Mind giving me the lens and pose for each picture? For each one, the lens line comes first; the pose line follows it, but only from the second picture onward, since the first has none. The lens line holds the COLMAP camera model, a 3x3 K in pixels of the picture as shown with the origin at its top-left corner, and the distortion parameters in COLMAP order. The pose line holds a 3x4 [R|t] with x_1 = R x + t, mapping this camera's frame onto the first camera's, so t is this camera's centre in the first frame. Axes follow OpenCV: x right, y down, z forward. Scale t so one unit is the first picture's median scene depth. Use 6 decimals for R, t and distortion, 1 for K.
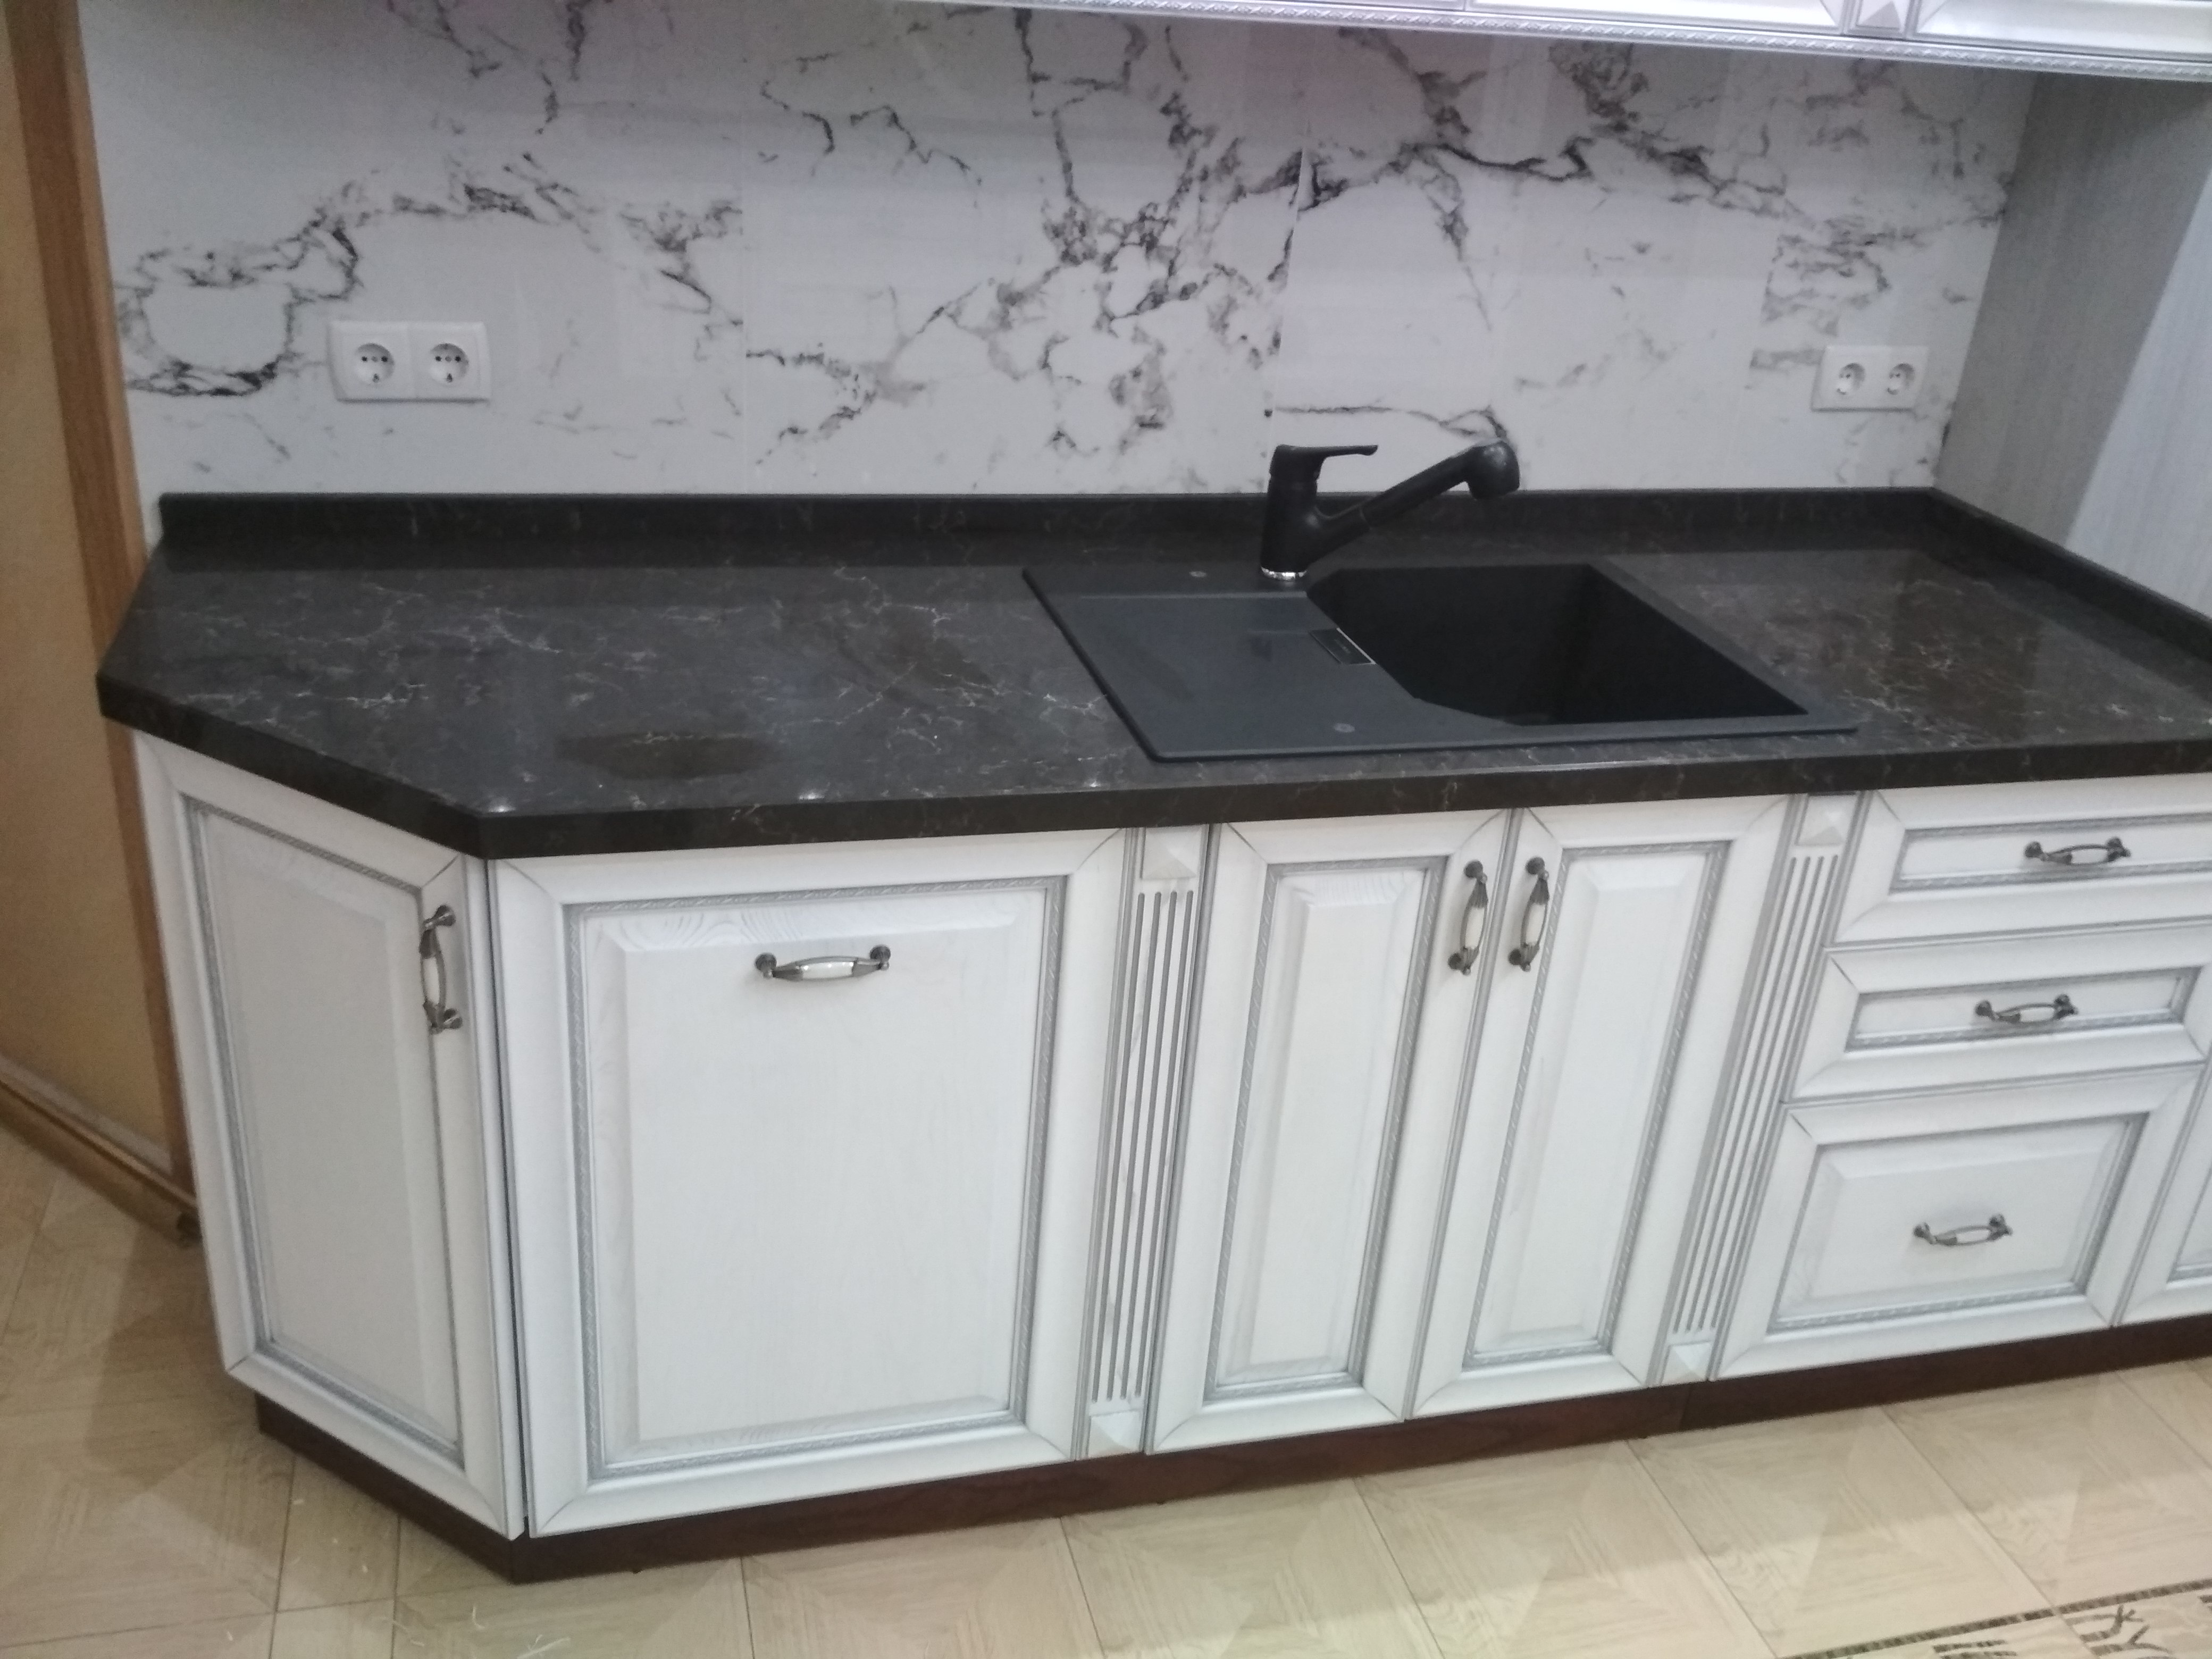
lens RADIAL K [[1946.8, 0, 1097.0], [0, 1946.8, 834.0], [0, 0, 1]] dist [0.125831, -0.270569]
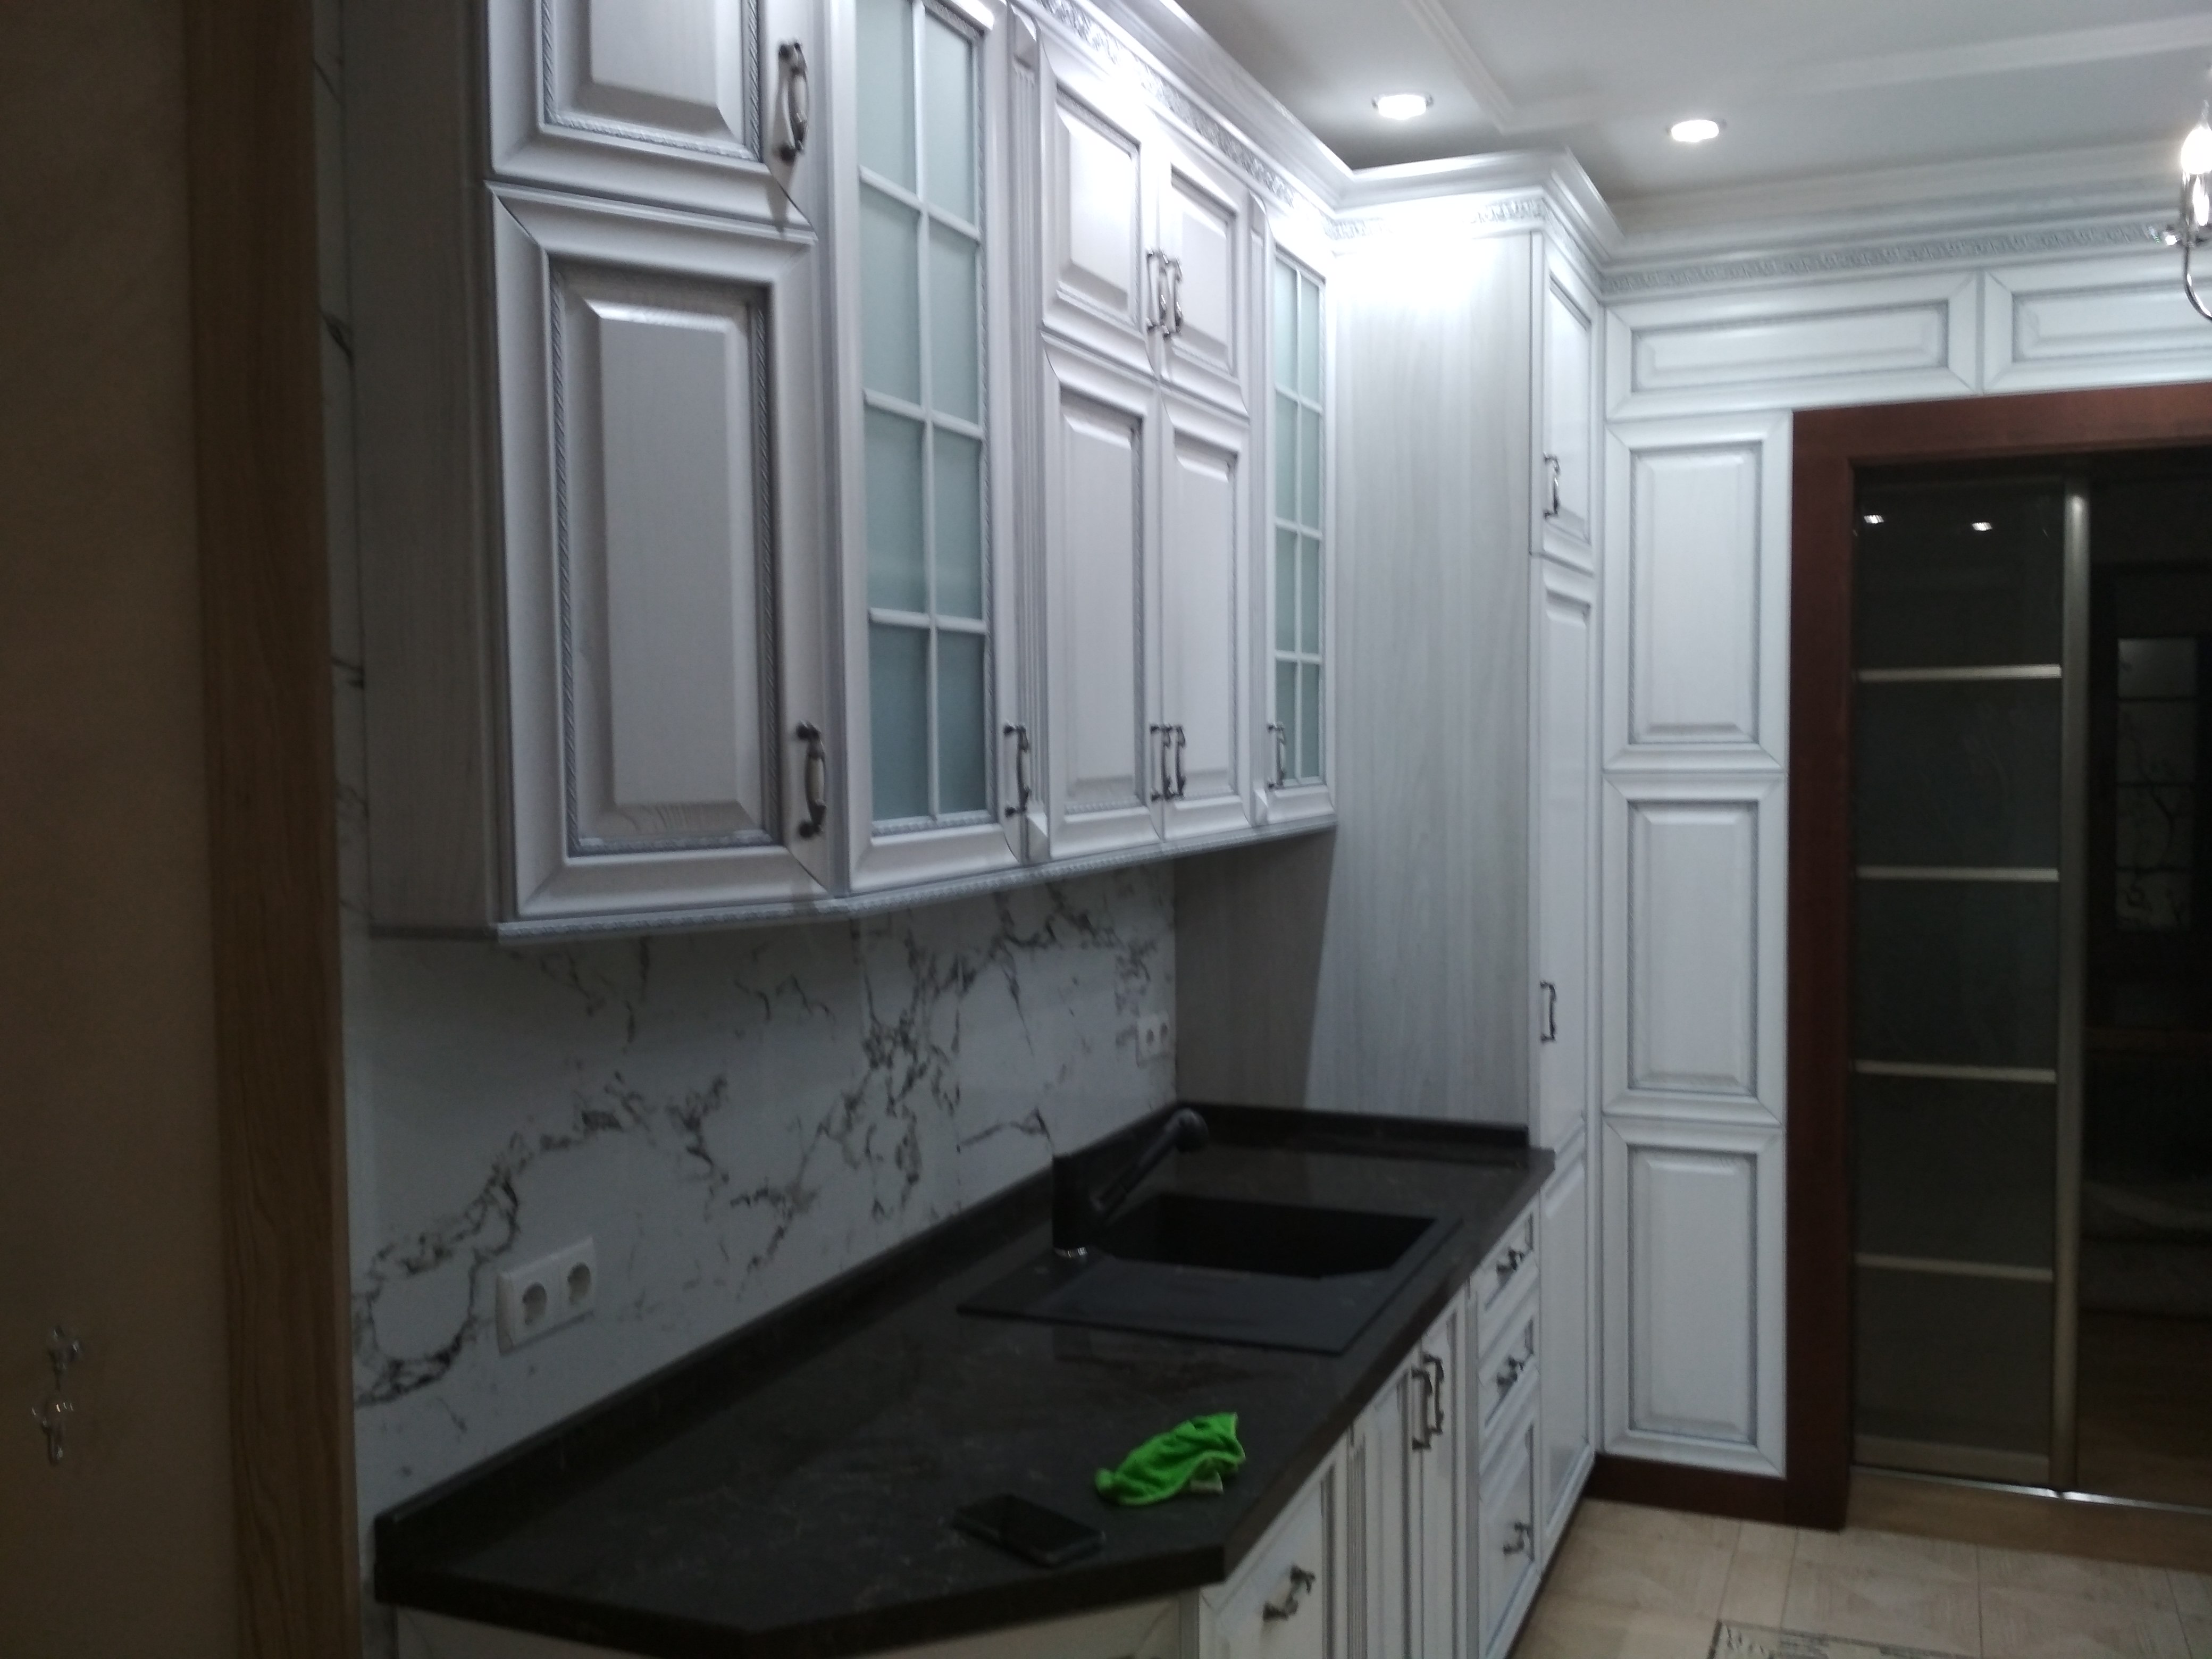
lens RADIAL K [[1954.0, 0, 1102.3], [0, 1954.0, 865.0], [0, 0, 1]] dist [0.156431, -0.347470]
pose [[0.603675, -0.132360, 0.786166, -0.882668], [0.394781, 0.906357, -0.150546, -0.163177], [-0.692621, 0.401245, 0.599399, 0.106593]]
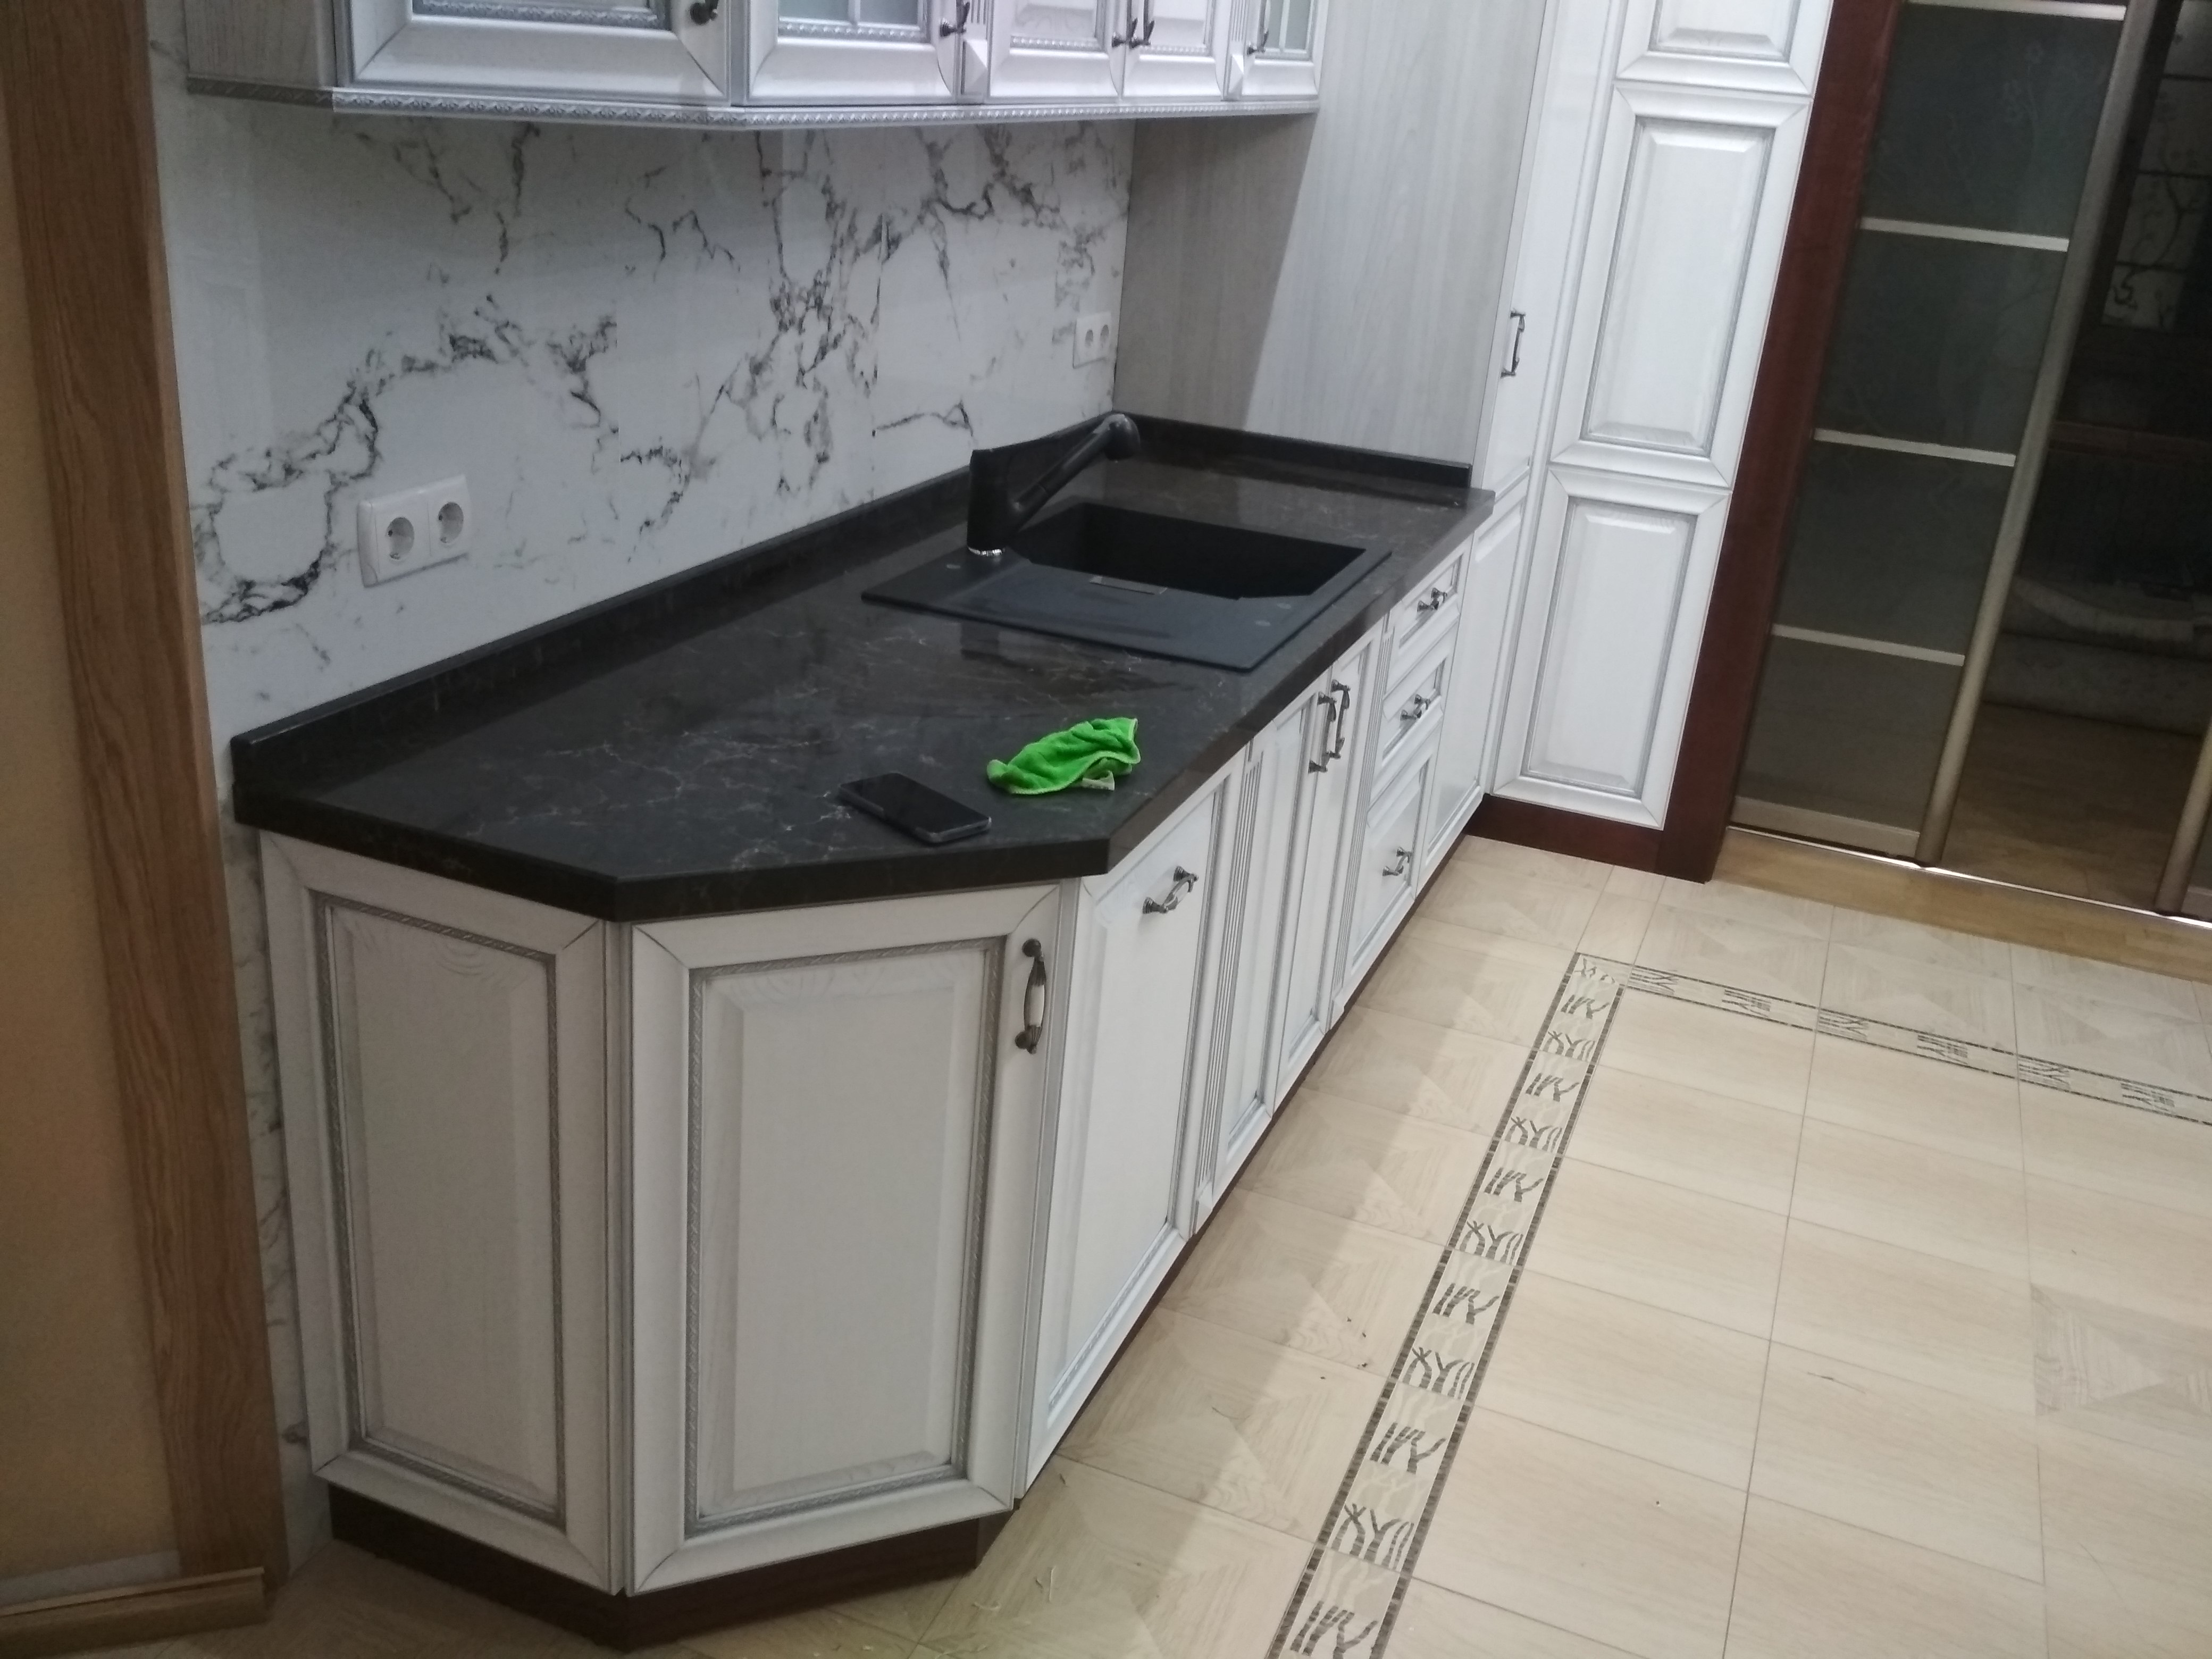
lens RADIAL K [[1958.2, 0, 1106.0], [0, 1958.2, 829.5], [0, 0, 1]] dist [0.177014, -0.359446]
pose [[0.596613, -0.324269, 0.734100, -0.838010], [0.313202, 0.936276, 0.159032, -0.144309], [-0.738889, 0.135041, 0.660156, 0.142981]]
